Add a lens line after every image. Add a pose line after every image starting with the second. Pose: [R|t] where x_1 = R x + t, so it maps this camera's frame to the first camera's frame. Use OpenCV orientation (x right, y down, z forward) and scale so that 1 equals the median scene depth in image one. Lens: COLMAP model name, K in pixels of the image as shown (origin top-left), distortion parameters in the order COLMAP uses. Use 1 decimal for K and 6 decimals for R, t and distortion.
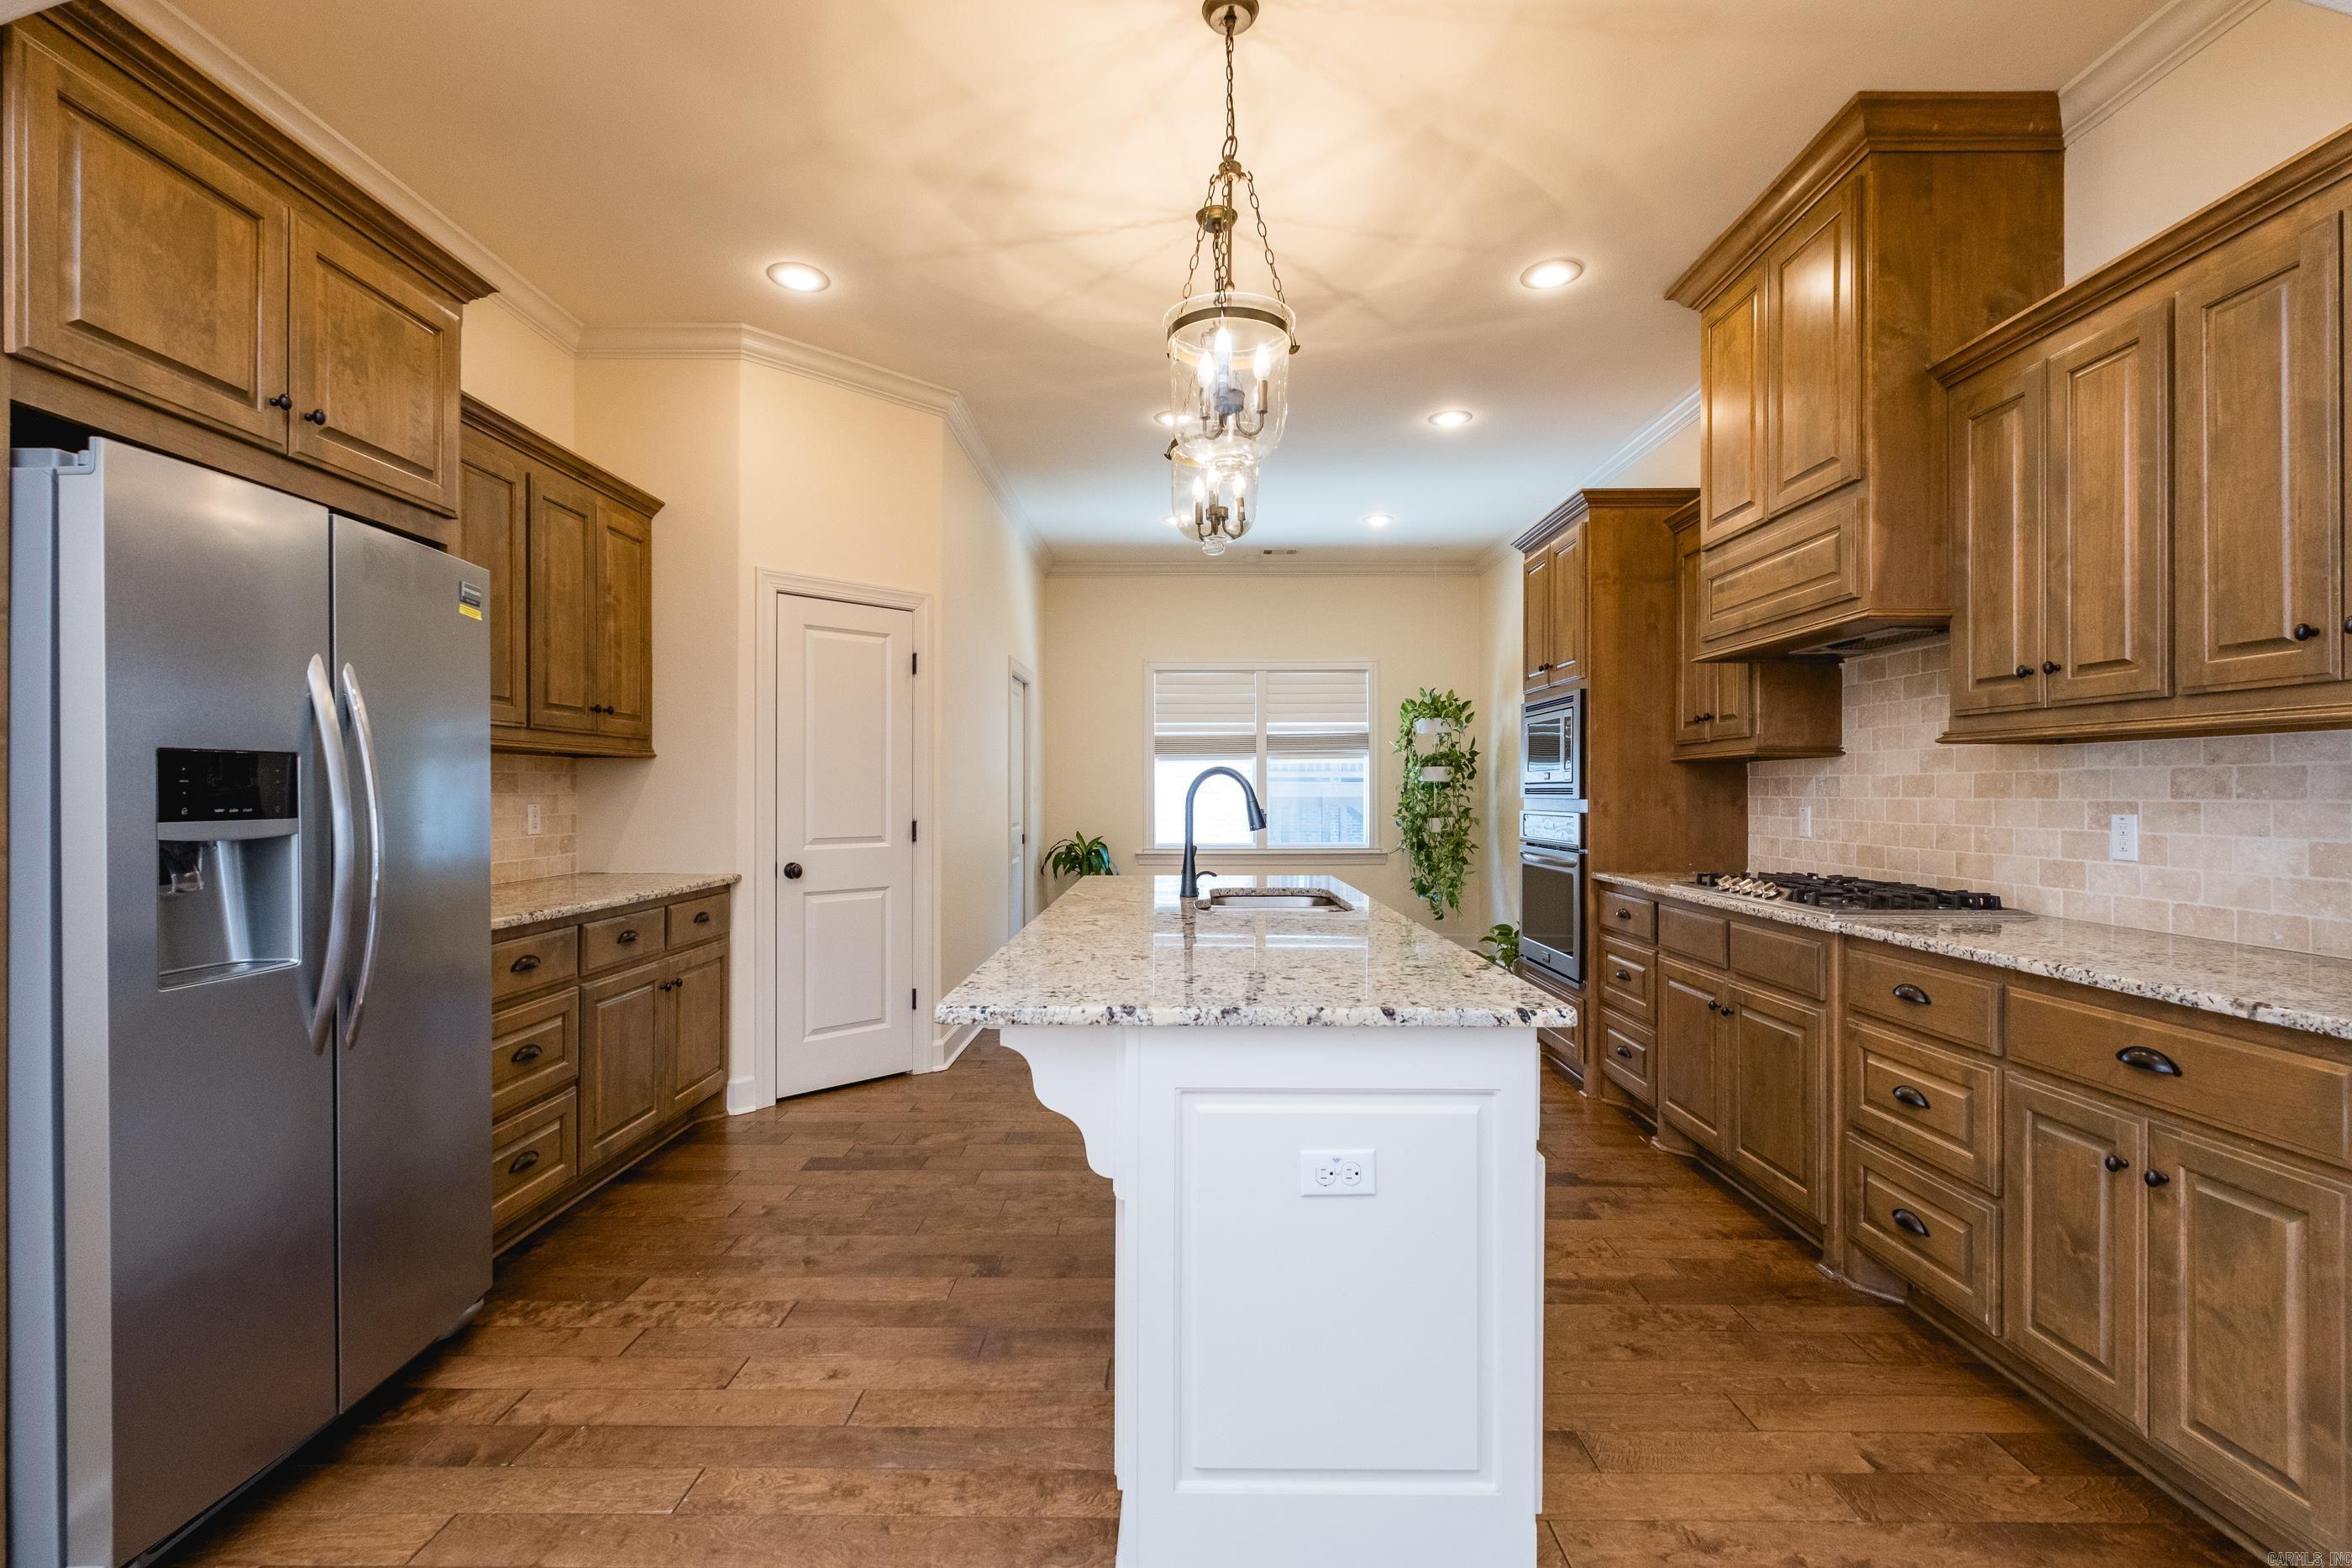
lens RADIAL K [[1027.5, 0, 1200.2], [0, 1027.5, 794.3], [0, 0, 1]] dist [0.008246, -0.003807]
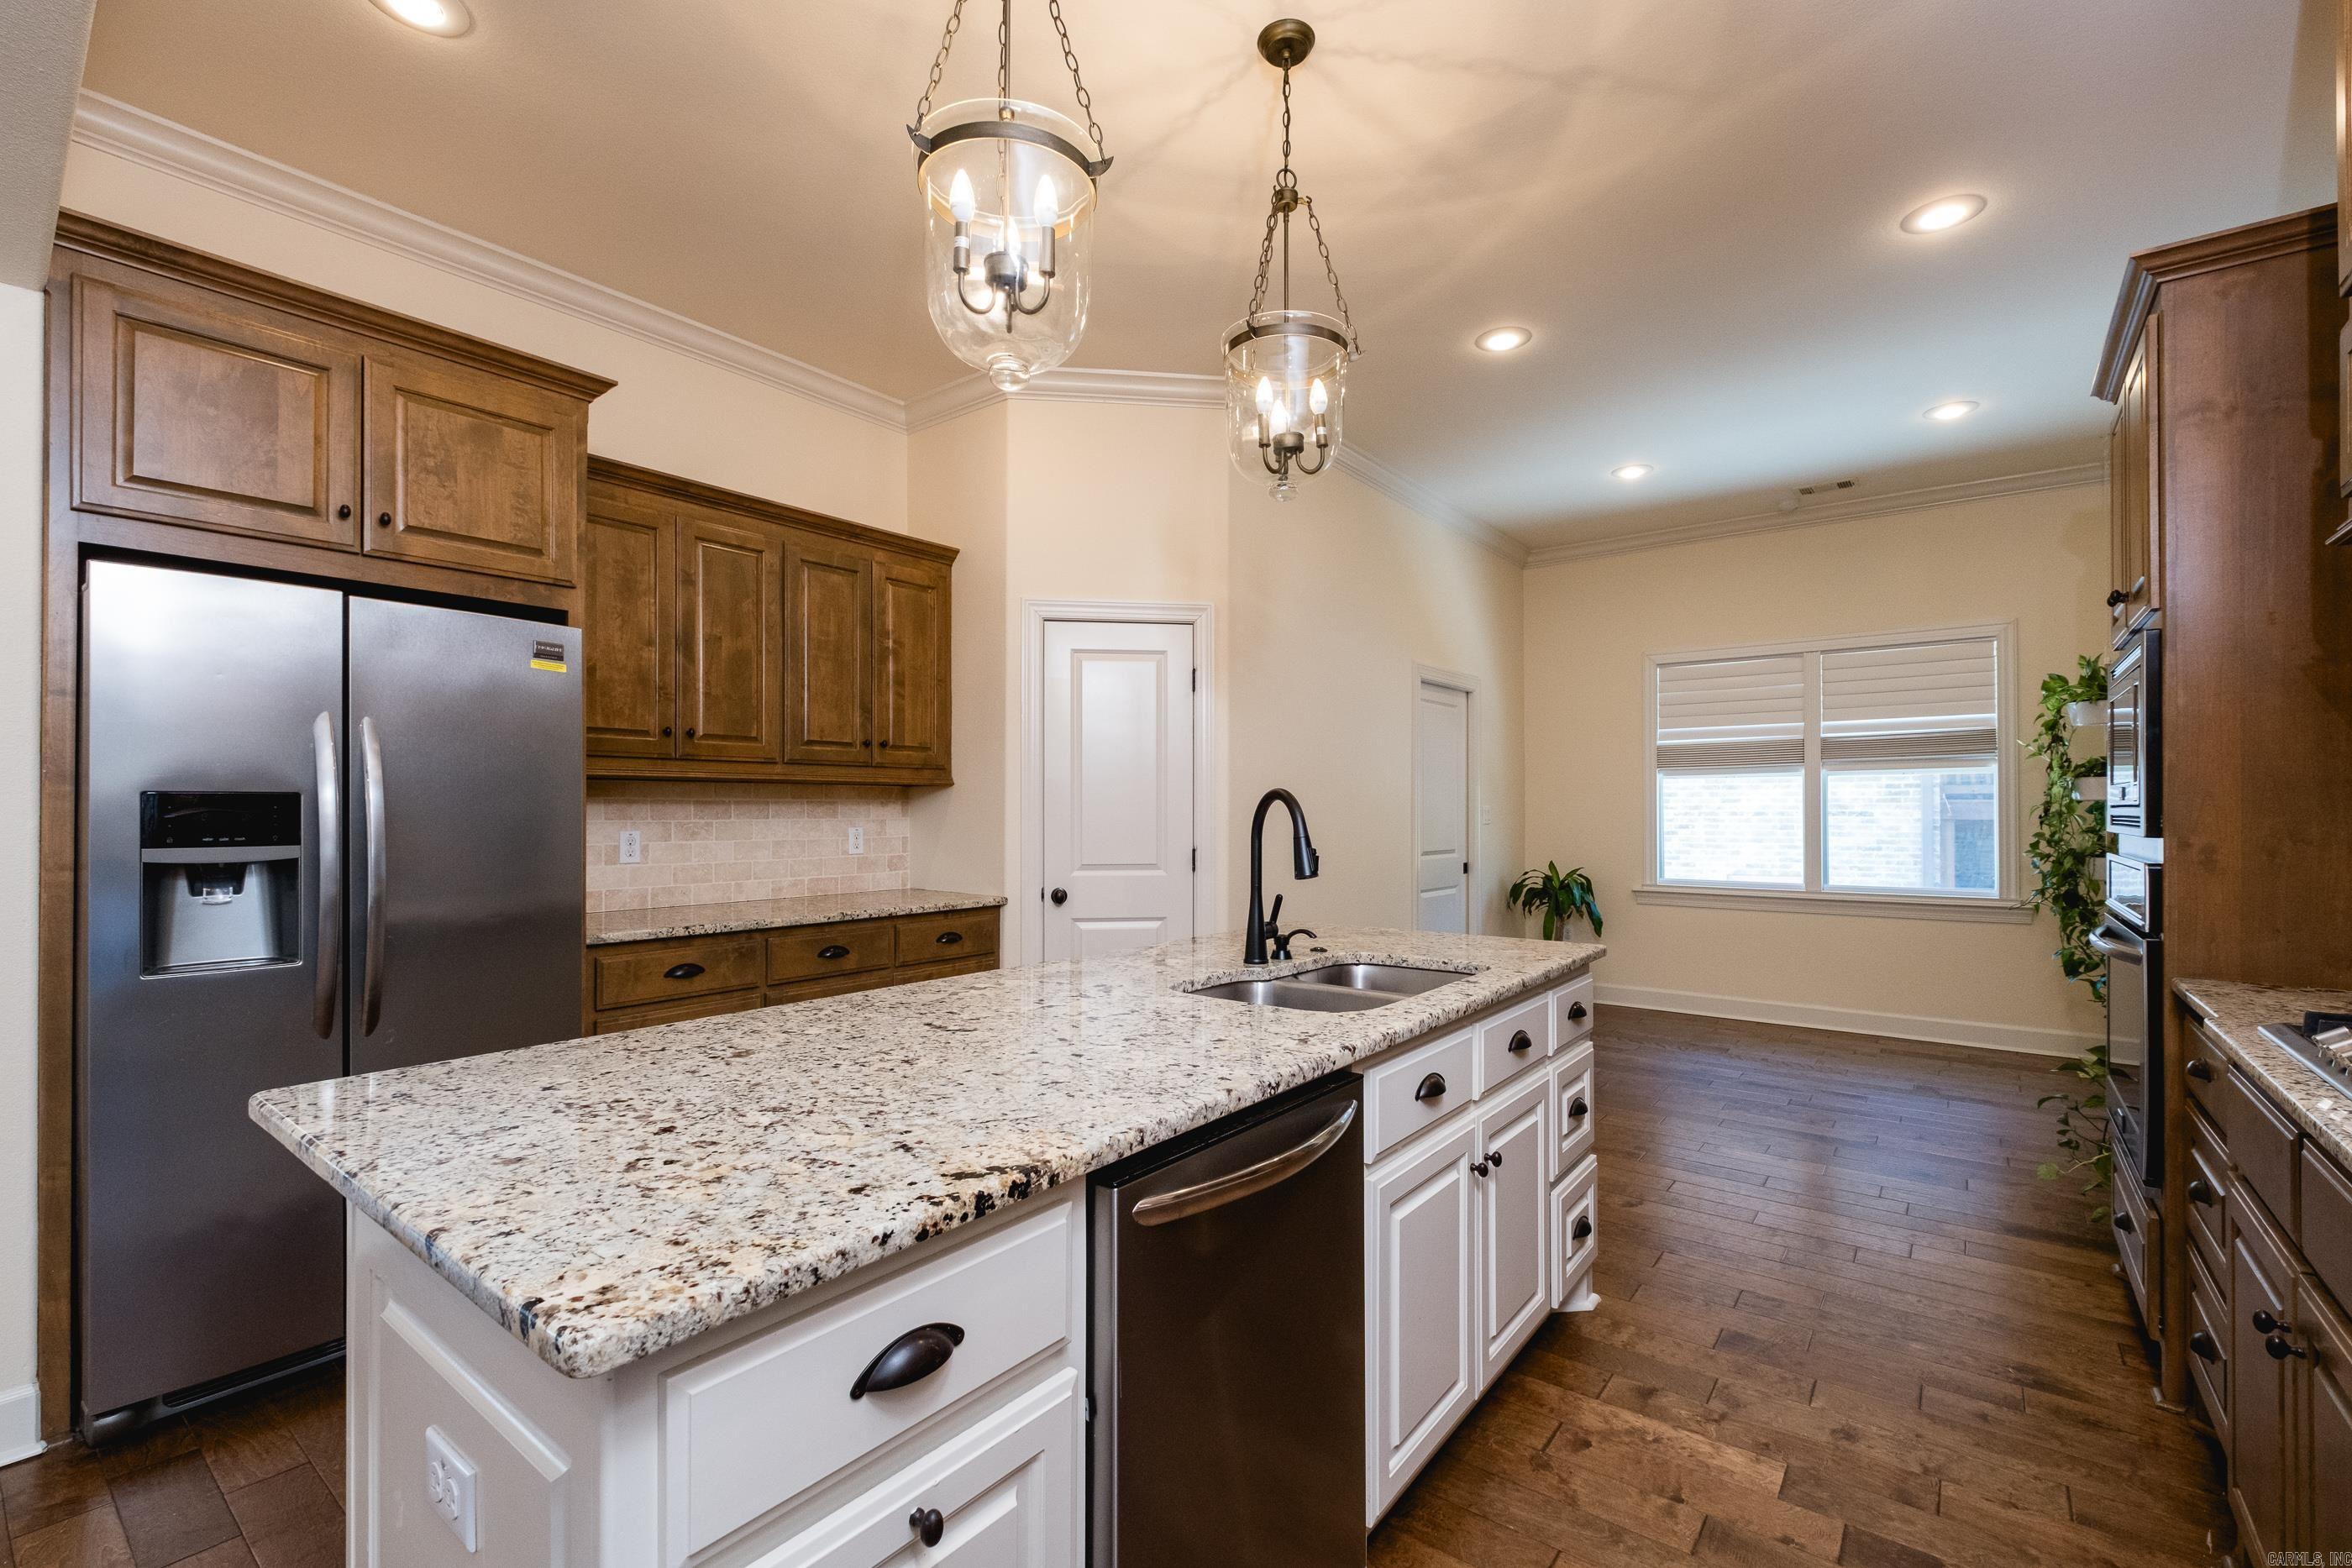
lens RADIAL K [[1027.5, 0, 1194.0], [0, 1027.5, 803.9], [0, 0, 1]] dist [0.008246, -0.003807]
pose [[0.793154, -0.003921, -0.609009, 0.386239], [-0.001642, 0.999962, -0.008578, -0.008810], [0.609019, 0.007803, 0.793117, 0.355722]]
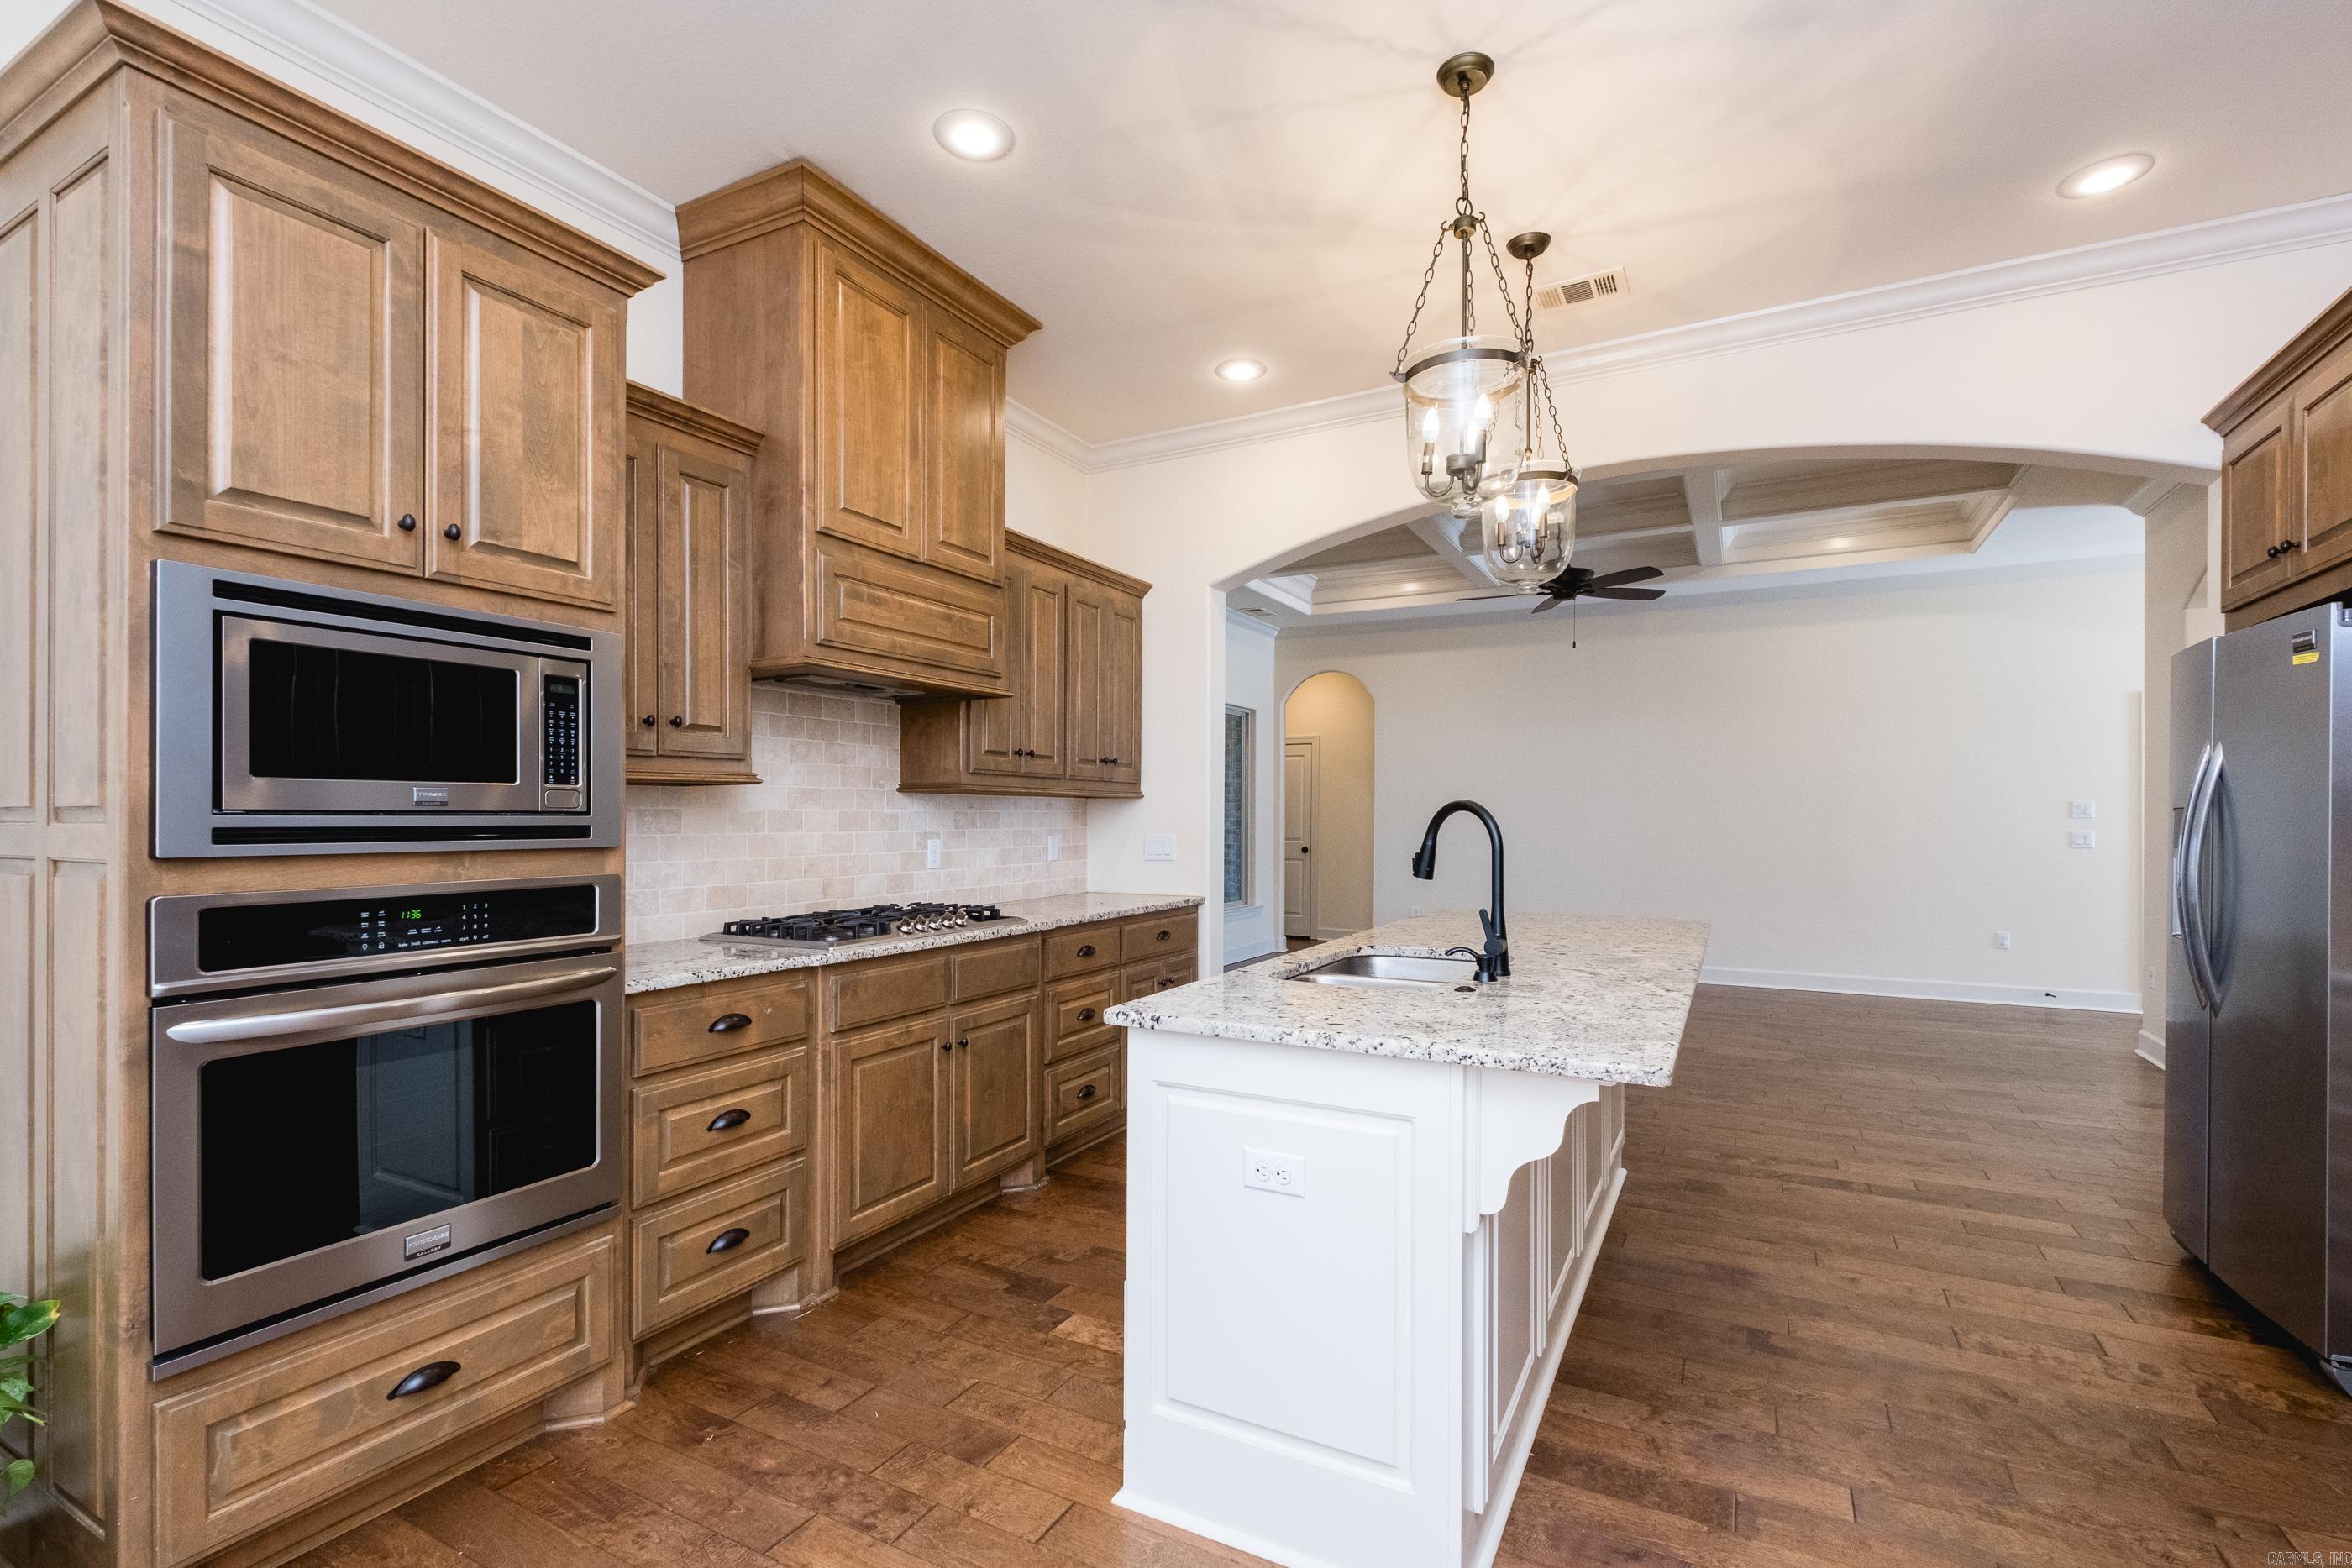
lens RADIAL K [[1066.8, 0, 1165.1], [0, 1066.8, 820.2], [0, 0, 1]] dist [0.001502, -0.001686]
pose [[-0.872668, -0.002484, 0.488308, -0.166349], [0.001018, 0.999976, 0.006905, -0.015995], [-0.488314, 0.006523, -0.872644, 1.695694]]
